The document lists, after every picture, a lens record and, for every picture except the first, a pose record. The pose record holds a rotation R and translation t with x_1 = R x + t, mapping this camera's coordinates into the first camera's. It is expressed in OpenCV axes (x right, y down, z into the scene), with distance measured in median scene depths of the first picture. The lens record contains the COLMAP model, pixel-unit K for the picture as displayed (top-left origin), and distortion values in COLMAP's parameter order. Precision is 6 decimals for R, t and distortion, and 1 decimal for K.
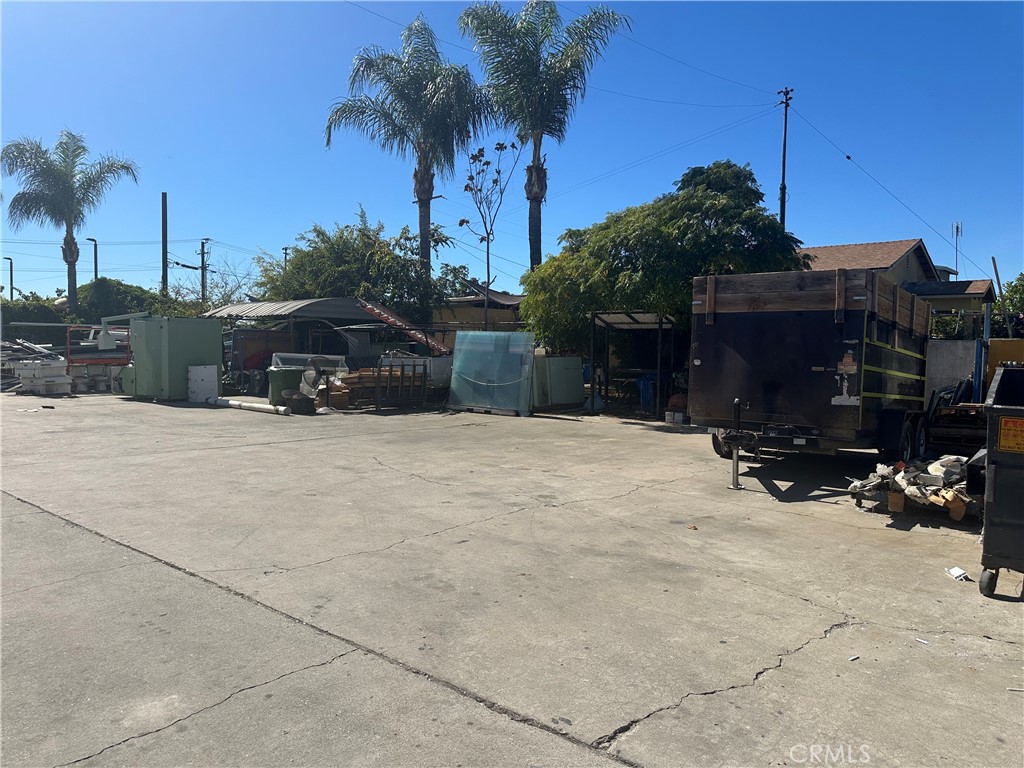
lens RADIAL K [[727.0, 0, 533.0], [0, 727.0, 386.5], [0, 0, 1]] dist [0.043617, -0.046323]
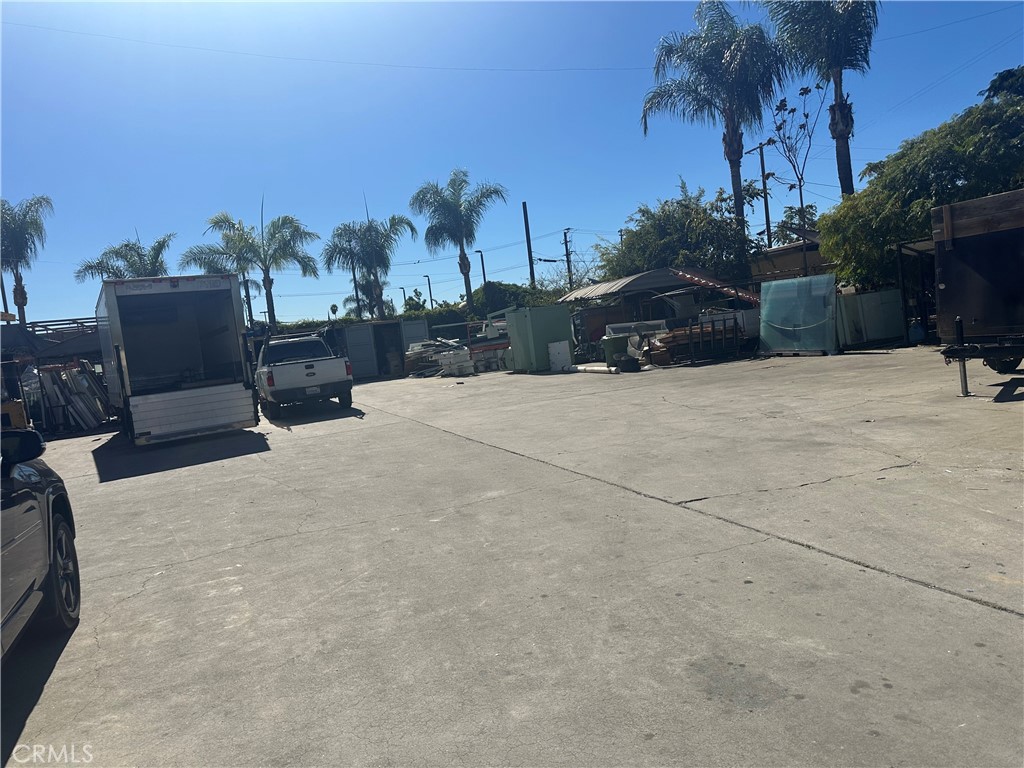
lens RADIAL K [[727.0, 0, 511.5], [0, 727.0, 385.9], [0, 0, 1]] dist [0.043617, -0.046323]
pose [[0.862318, -0.081955, -0.499691, 0.103644], [0.108101, 0.993861, 0.023546, 0.009404], [0.494694, -0.074321, 0.865884, -0.136592]]
